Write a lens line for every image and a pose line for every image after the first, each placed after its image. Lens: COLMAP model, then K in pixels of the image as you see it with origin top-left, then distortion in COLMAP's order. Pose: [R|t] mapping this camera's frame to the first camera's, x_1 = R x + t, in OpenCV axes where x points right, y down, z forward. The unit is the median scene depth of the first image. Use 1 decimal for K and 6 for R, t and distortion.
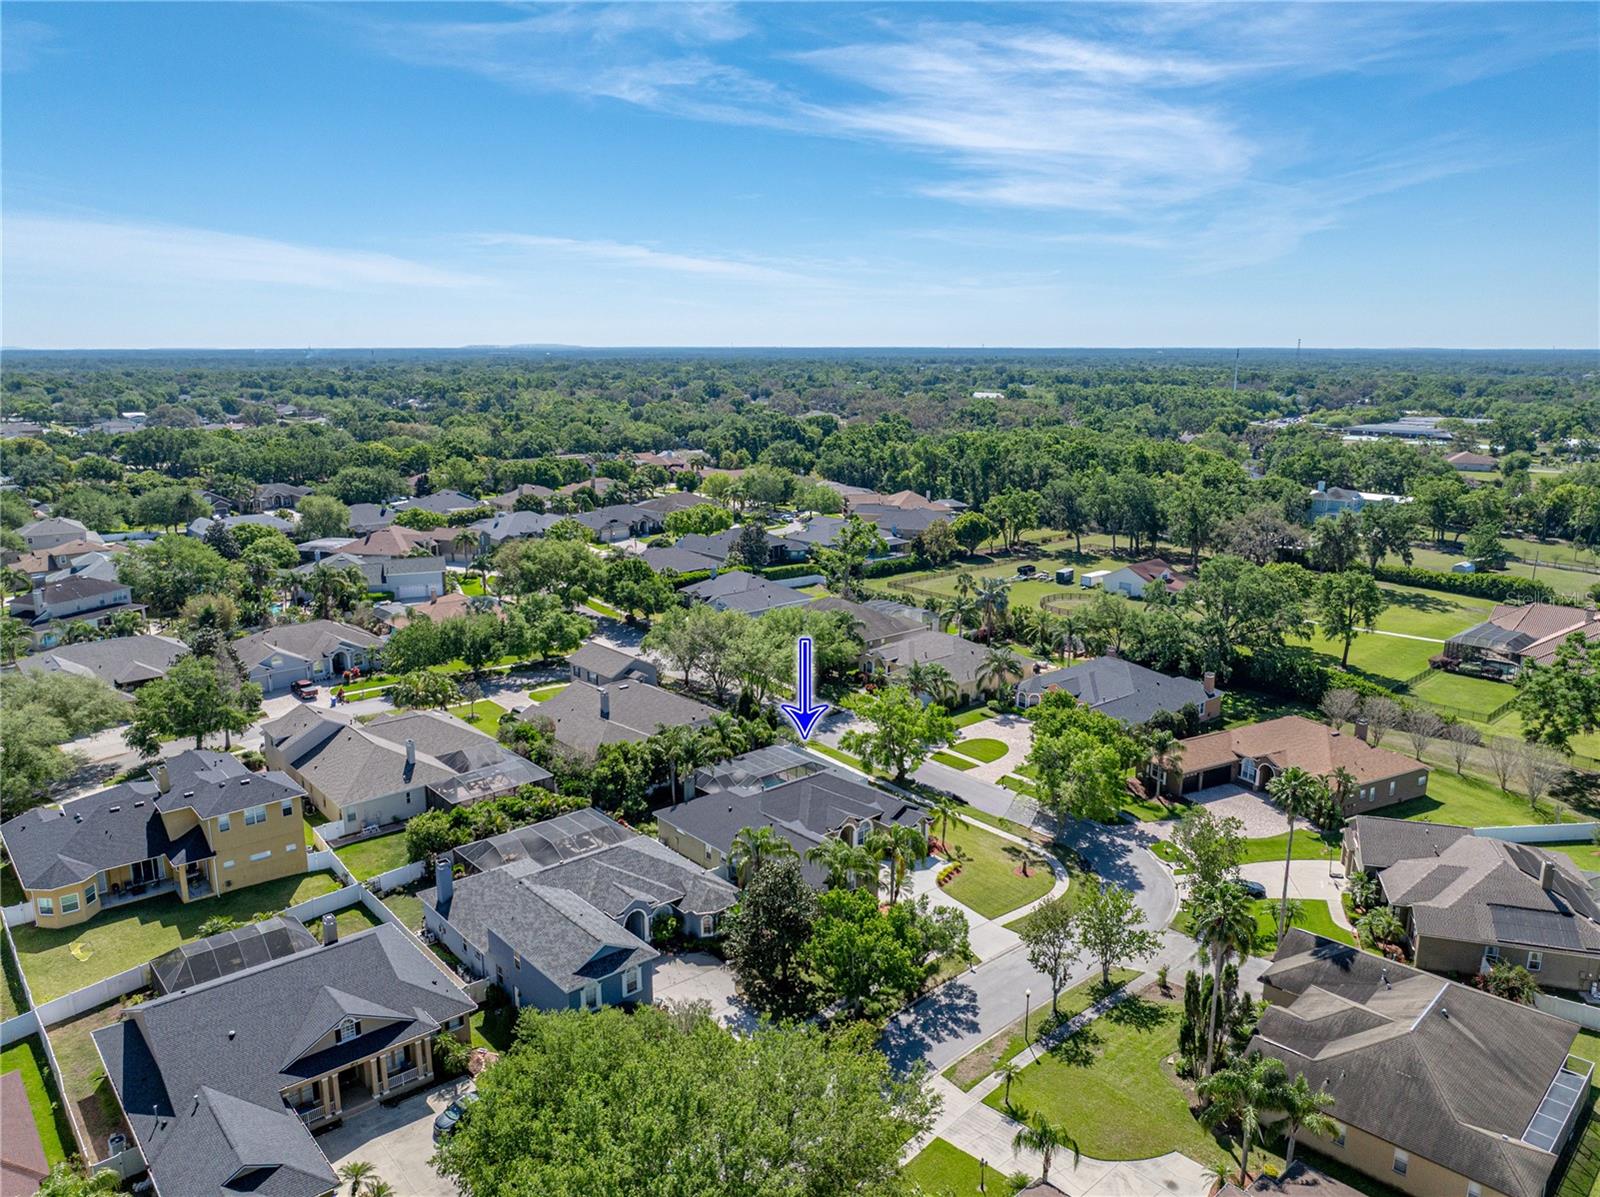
lens RADIAL K [[1140.1, 0, 796.9], [0, 1140.1, 563.4], [0, 0, 1]] dist [-0.017342, 0.010302]
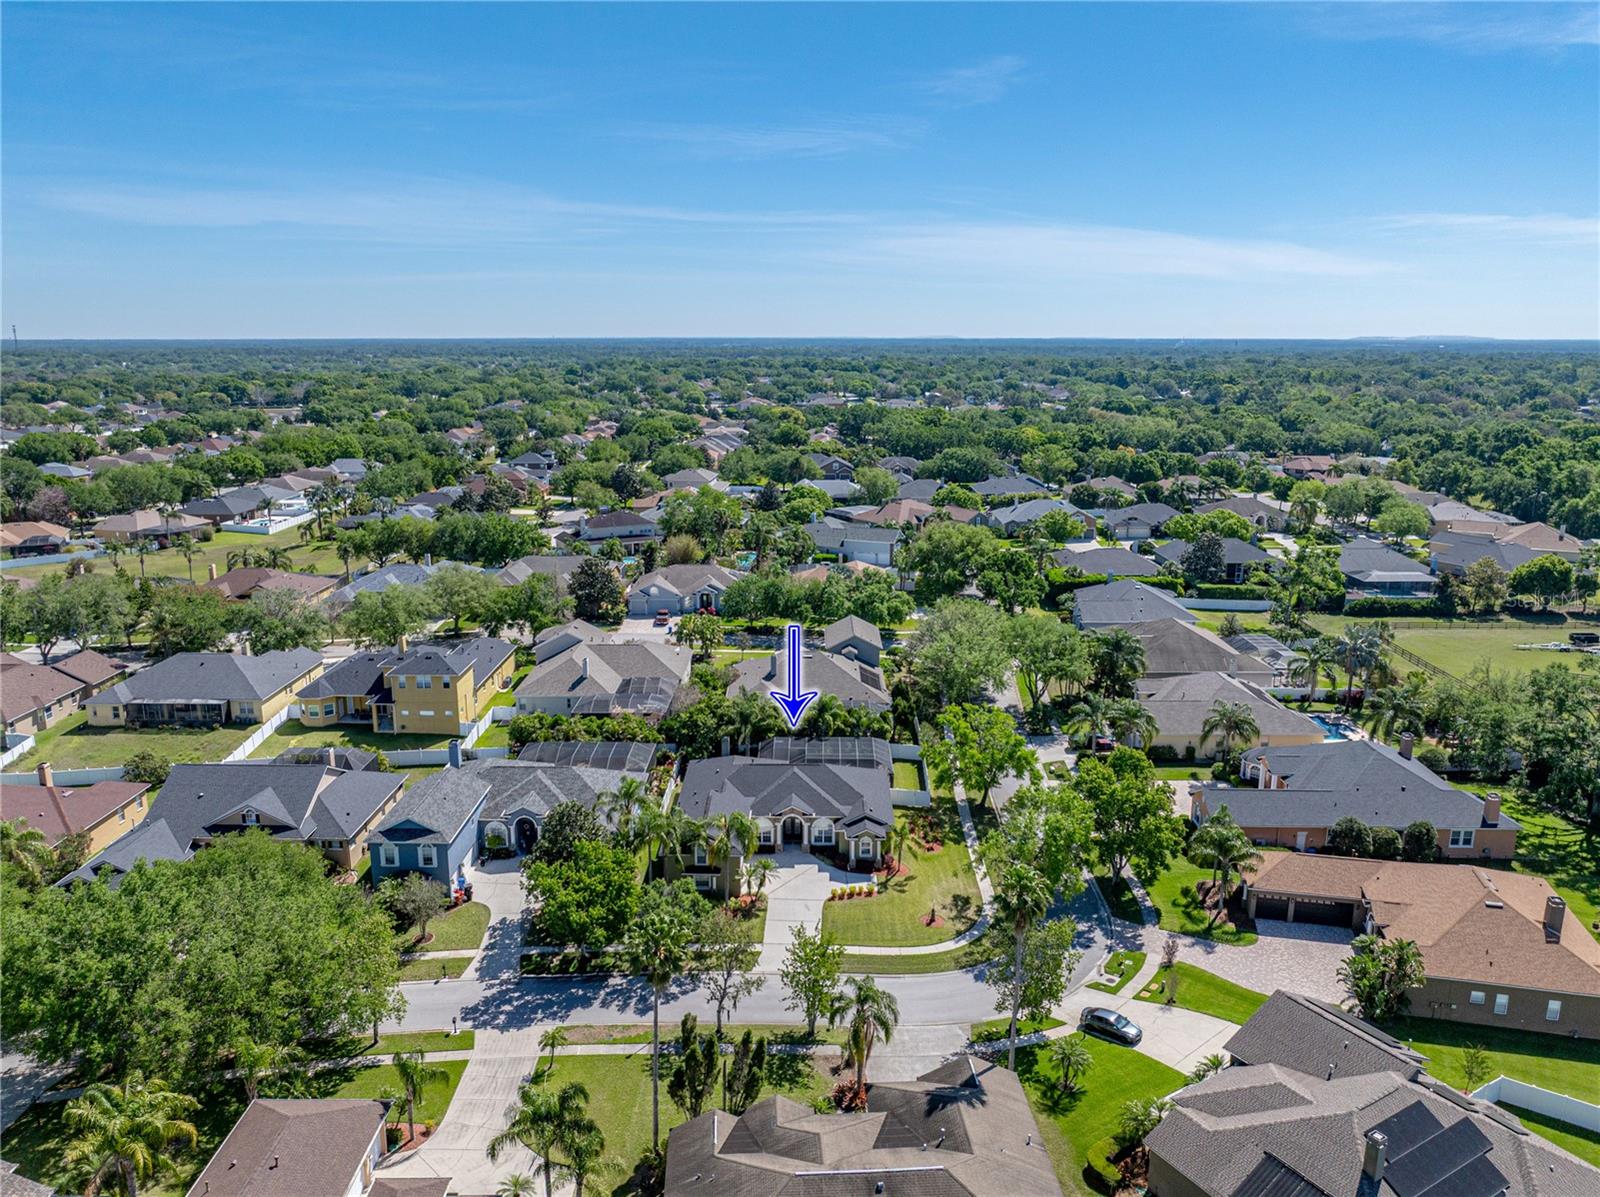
lens RADIAL K [[1136.3, 0, 806.8], [0, 1136.3, 592.5], [0, 0, 1]] dist [-0.011418, -0.001527]
pose [[0.751693, 0.145980, -0.643154, 0.633150], [-0.124984, 0.989055, 0.078415, -0.040974], [0.647562, 0.021440, 0.761711, 0.235864]]
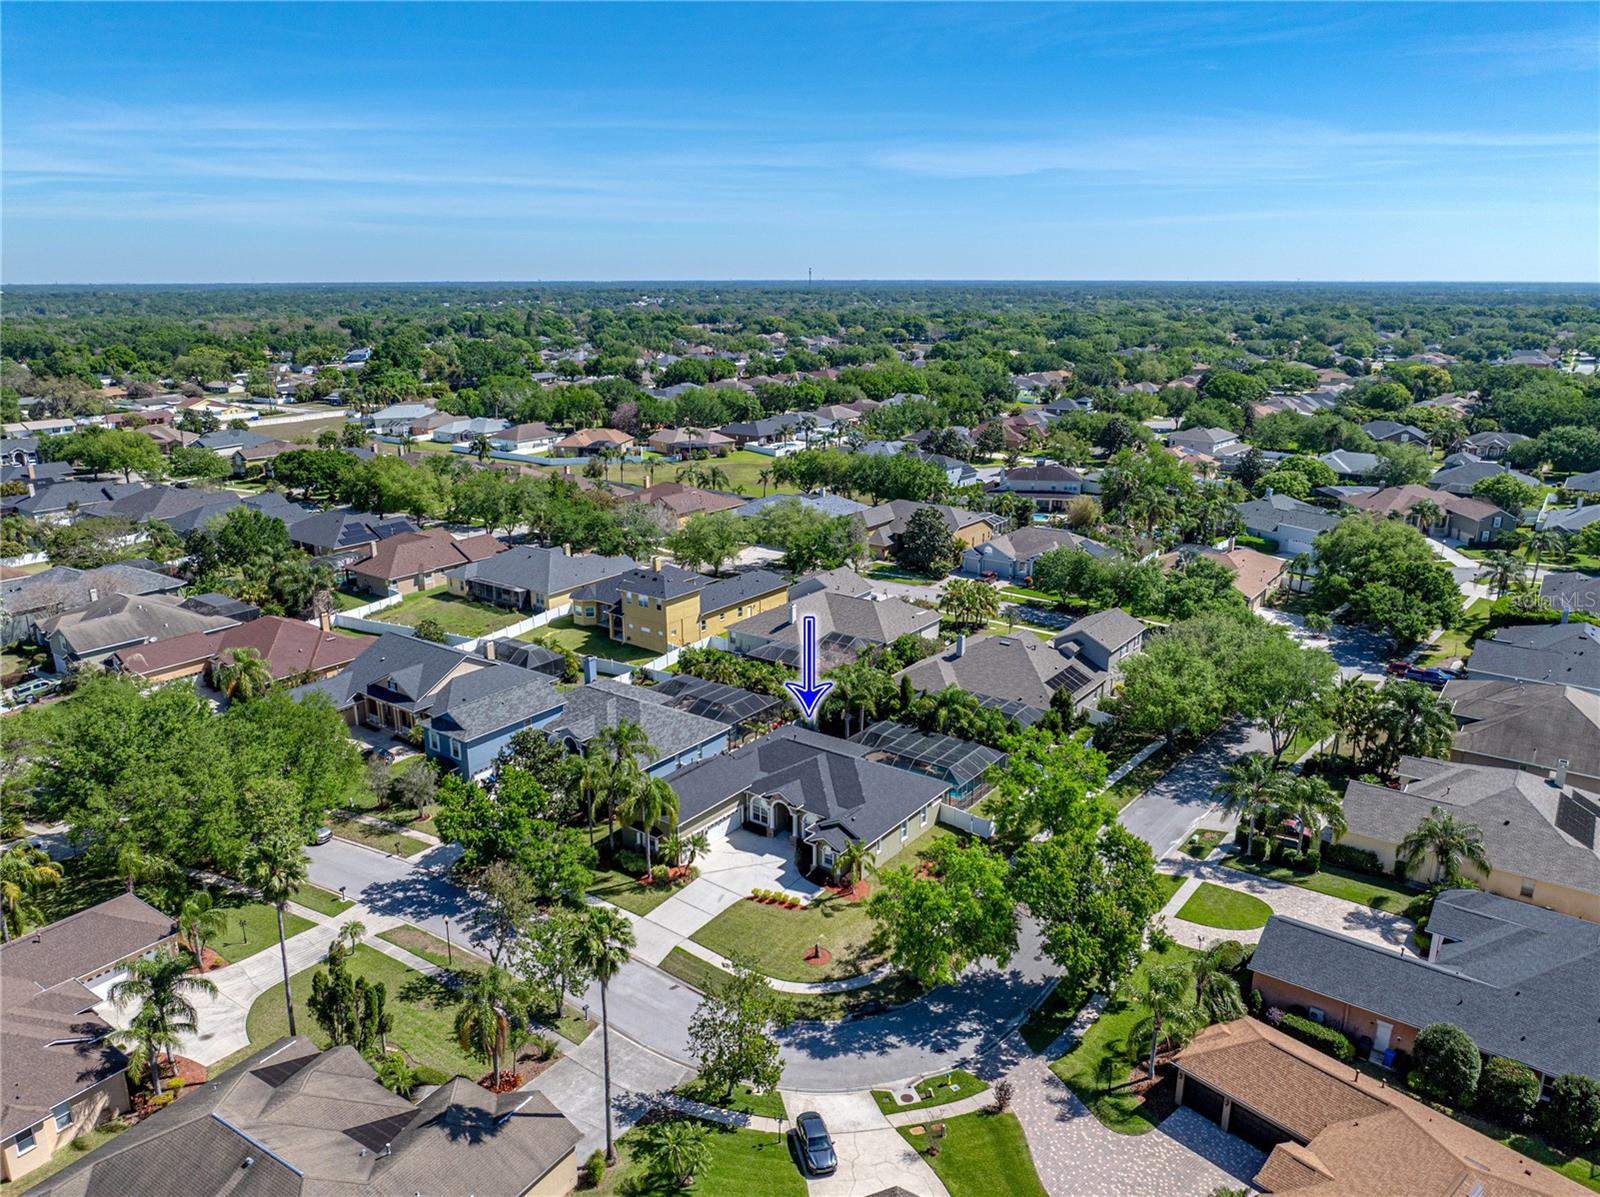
lens RADIAL K [[1122.7, 0, 810.0], [0, 1122.7, 593.2], [0, 0, 1]] dist [-0.025632, 0.010435]
pose [[0.227815, 0.263799, -0.937289, 0.816703], [-0.183008, 0.957046, 0.224879, -0.134630], [0.956352, 0.120300, 0.266306, 0.724497]]
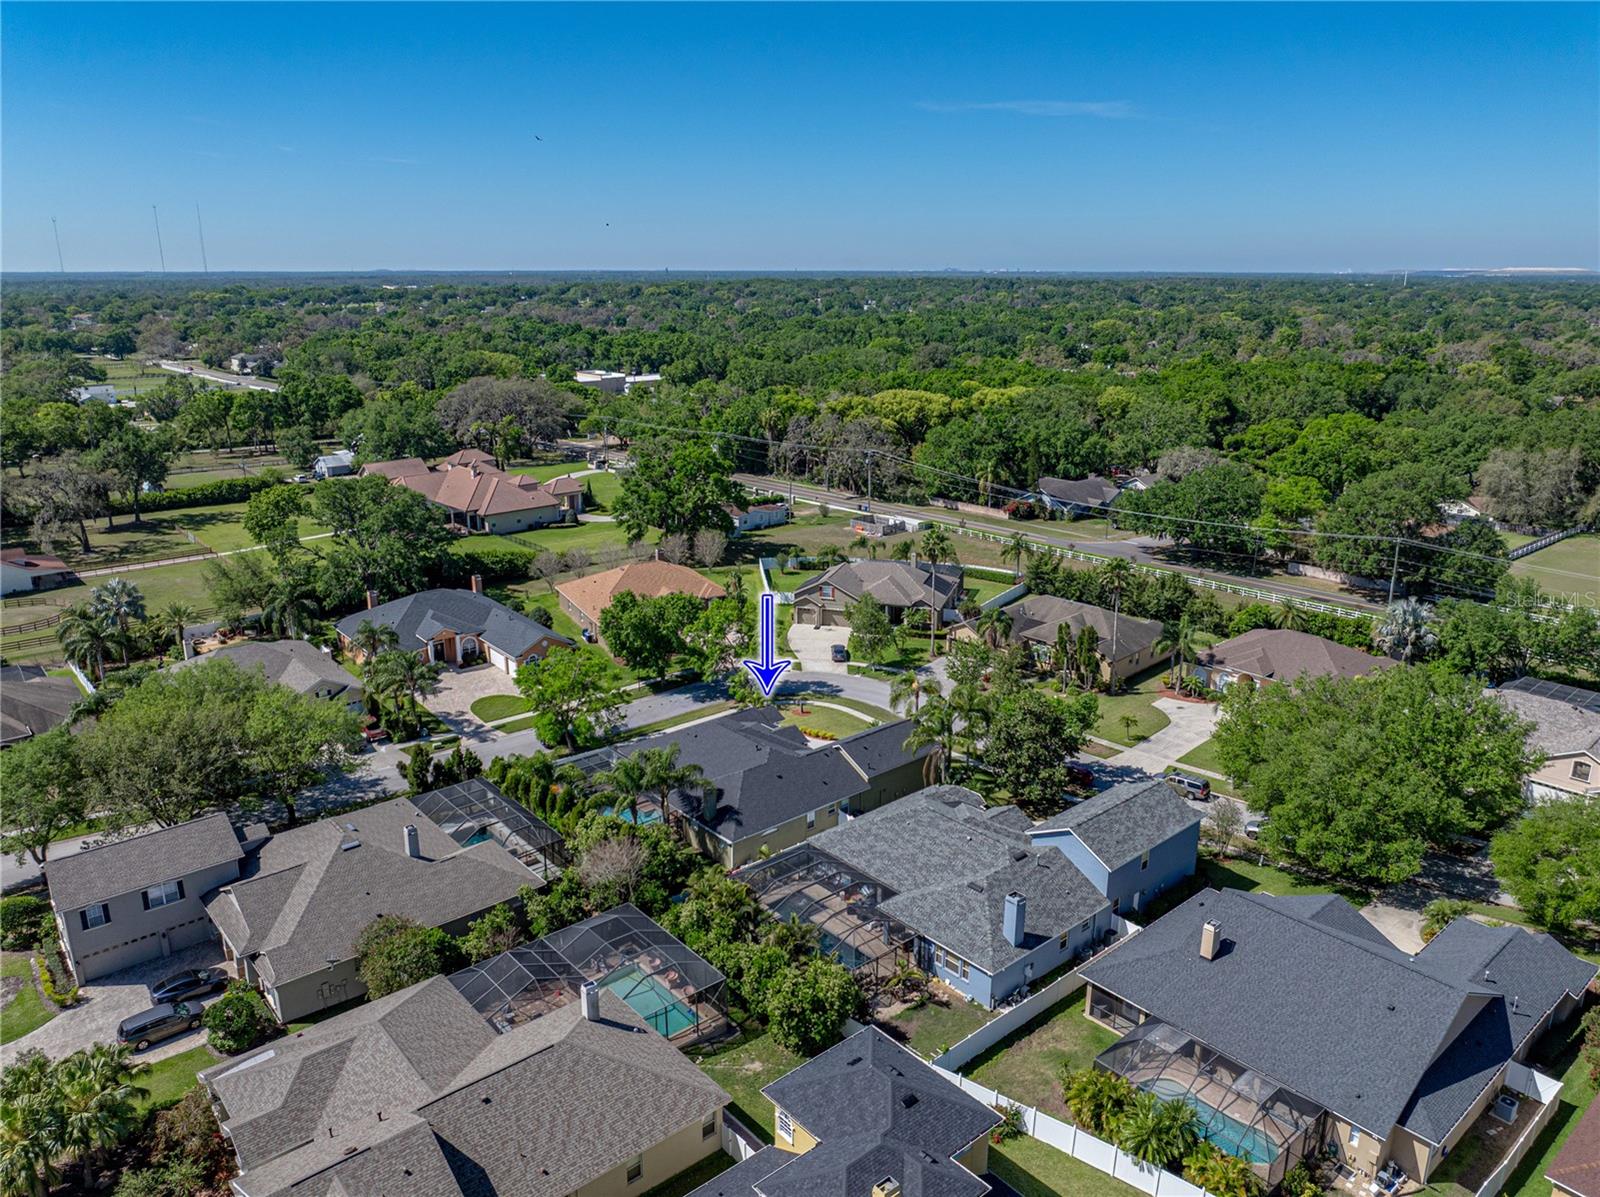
lens RADIAL K [[1140.1, 0, 796.9], [0, 1140.1, 563.4], [0, 0, 1]] dist [-0.017342, 0.010302]
pose [[0.008138, -0.253649, 0.967262, -0.842898], [0.189910, 0.950082, 0.247546, -0.153598], [-0.981768, 0.181678, 0.055902, 0.869781]]
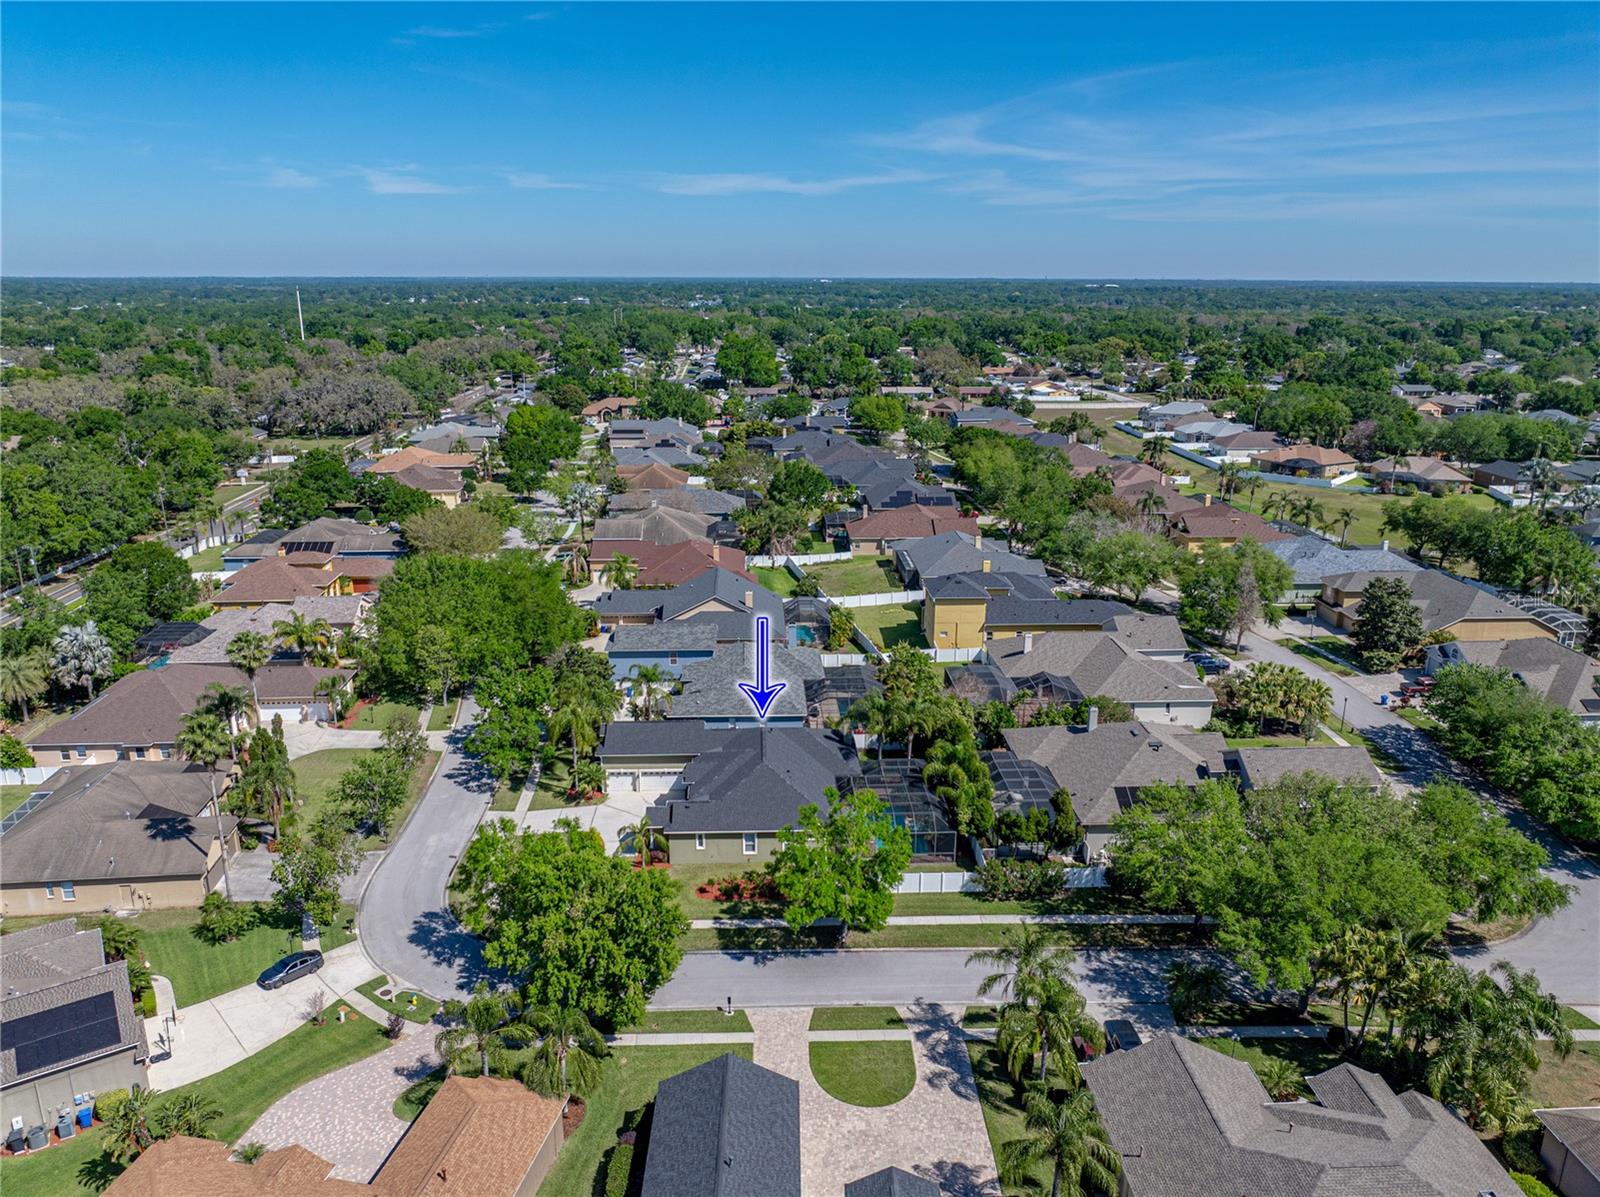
lens RADIAL K [[1135.2, 0, 802.8], [0, 1135.2, 568.6], [0, 0, 1]] dist [-0.018935, 0.011126]
pose [[-0.620298, 0.195235, -0.759680, 0.649901], [-0.151072, 0.920656, 0.359959, -0.278422], [0.769681, 0.338048, -0.541586, 1.464716]]
